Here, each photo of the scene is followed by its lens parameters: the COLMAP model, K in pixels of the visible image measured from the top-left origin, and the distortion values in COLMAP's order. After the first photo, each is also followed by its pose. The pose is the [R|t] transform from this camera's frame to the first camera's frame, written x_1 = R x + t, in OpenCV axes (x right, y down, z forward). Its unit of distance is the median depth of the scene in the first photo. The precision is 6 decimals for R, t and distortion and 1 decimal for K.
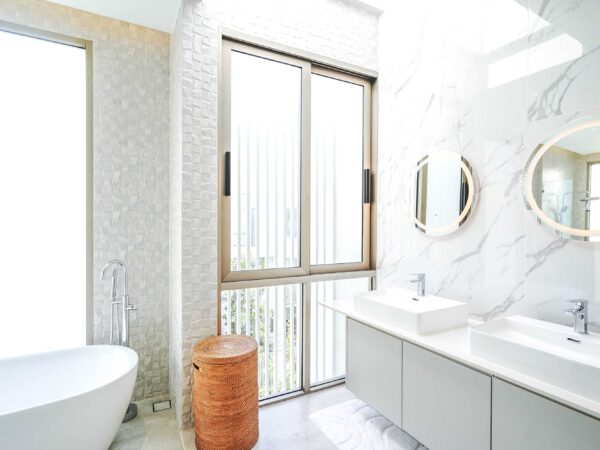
lens RADIAL K [[321.5, 0, 298.7], [0, 321.5, 227.2], [0, 0, 1]] dist [-0.013065, 0.001702]
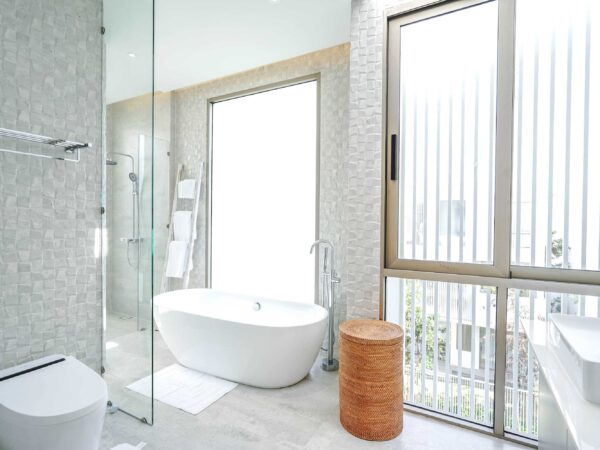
lens RADIAL K [[321.5, 0, 293.6], [0, 321.5, 224.7], [0, 0, 1]] dist [-0.013065, 0.001702]
pose [[0.527741, 0.015654, -0.849261, 0.433179], [-0.014724, 0.999849, 0.009280, 0.032035], [0.849278, 0.007607, 0.527891, 0.227321]]
